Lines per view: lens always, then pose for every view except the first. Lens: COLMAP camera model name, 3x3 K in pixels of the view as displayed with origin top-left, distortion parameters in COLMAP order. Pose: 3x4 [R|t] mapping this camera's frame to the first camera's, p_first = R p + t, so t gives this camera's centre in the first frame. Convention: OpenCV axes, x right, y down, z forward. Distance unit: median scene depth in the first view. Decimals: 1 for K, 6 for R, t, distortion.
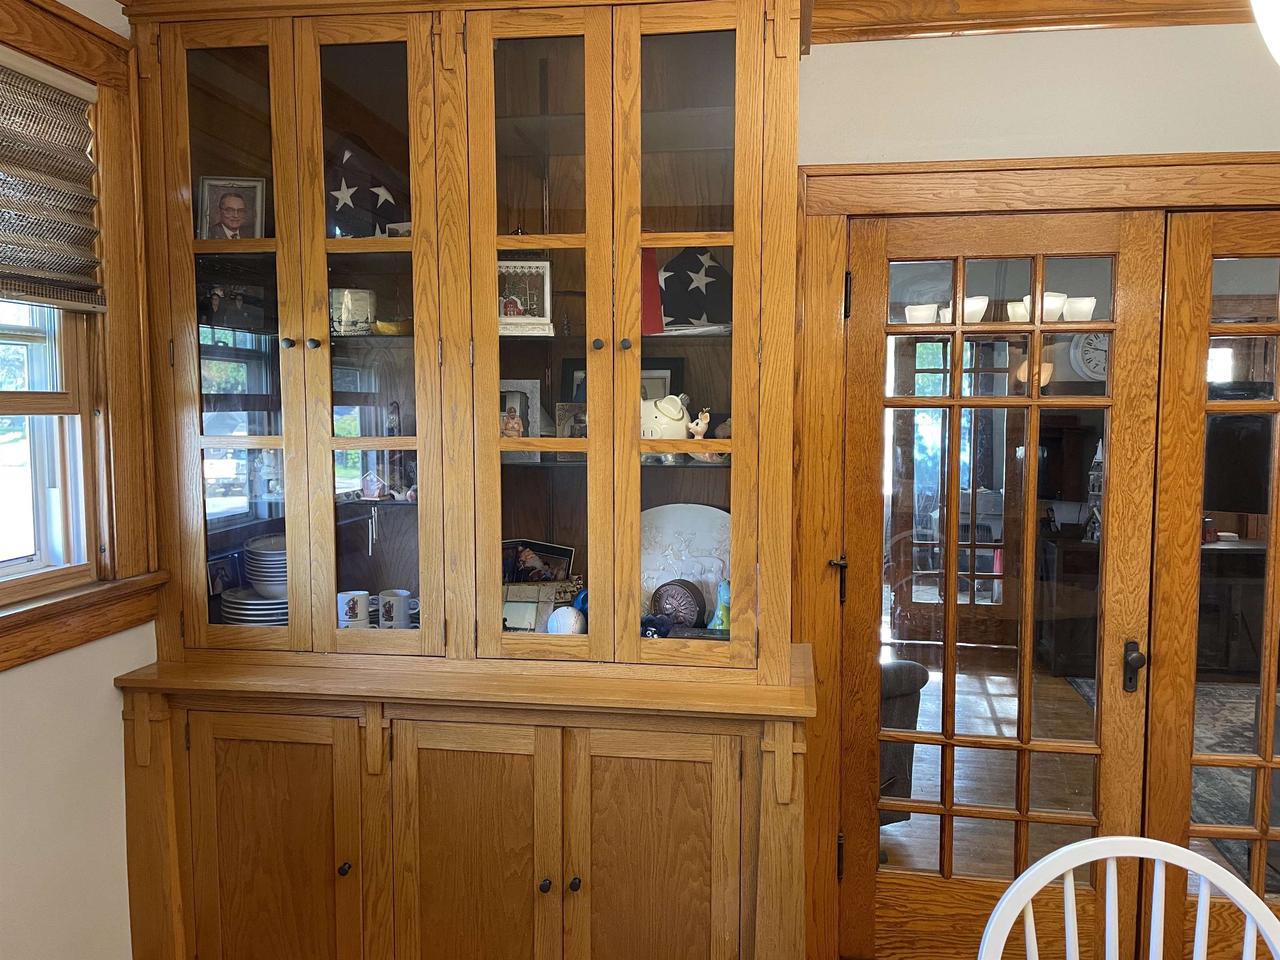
lens RADIAL K [[991.8, 0, 644.0], [0, 991.8, 471.9], [0, 0, 1]] dist [0.046481, -0.025865]
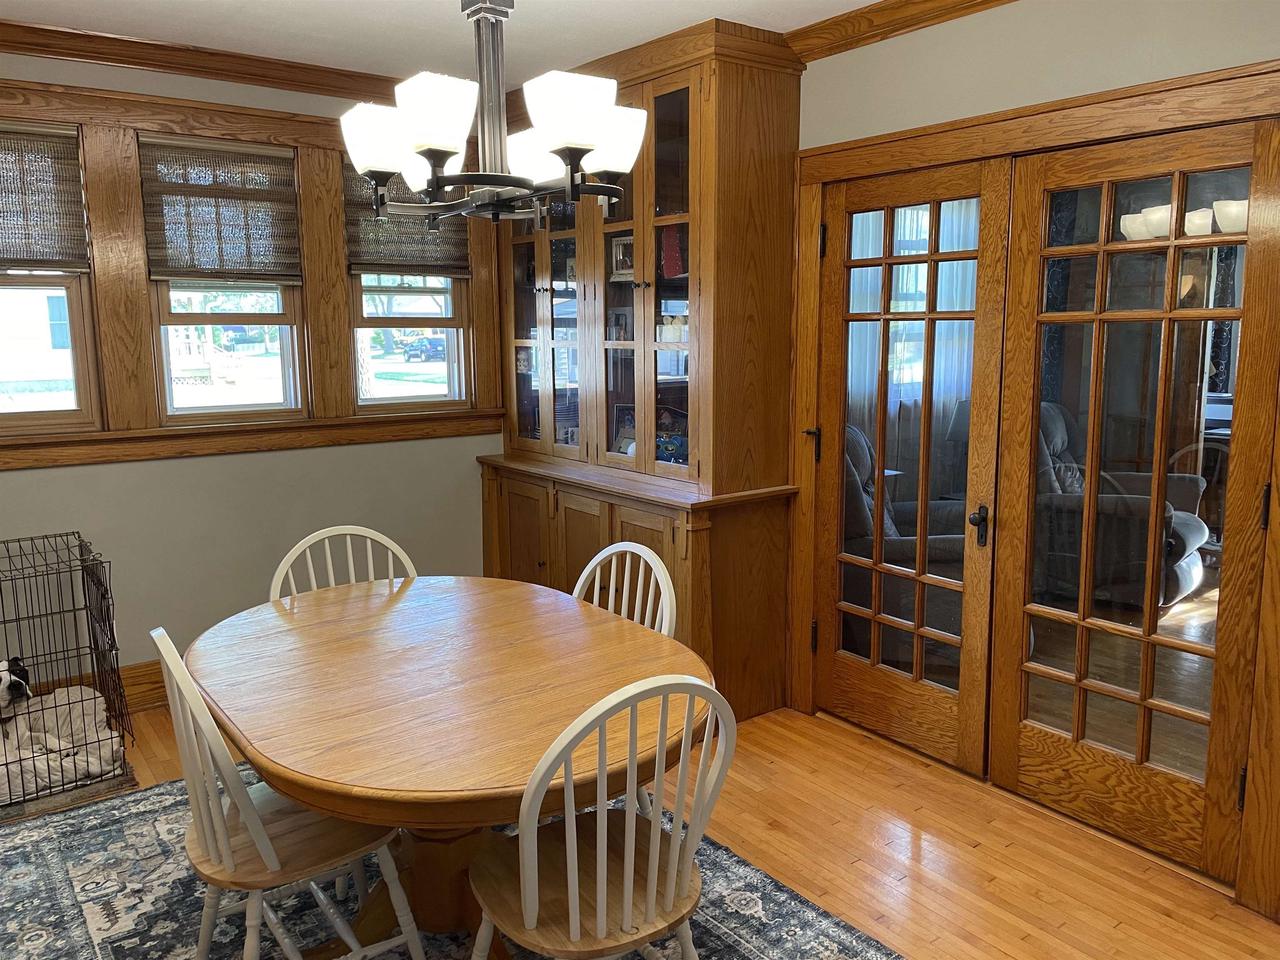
lens RADIAL K [[991.8, 0, 643.3], [0, 991.8, 483.3], [0, 0, 1]] dist [0.046481, -0.025865]
pose [[0.705115, 0.104718, -0.701318, 1.079994], [-0.045704, 0.993690, 0.102423, 0.031430], [0.707619, -0.040167, 0.705452, -0.193970]]
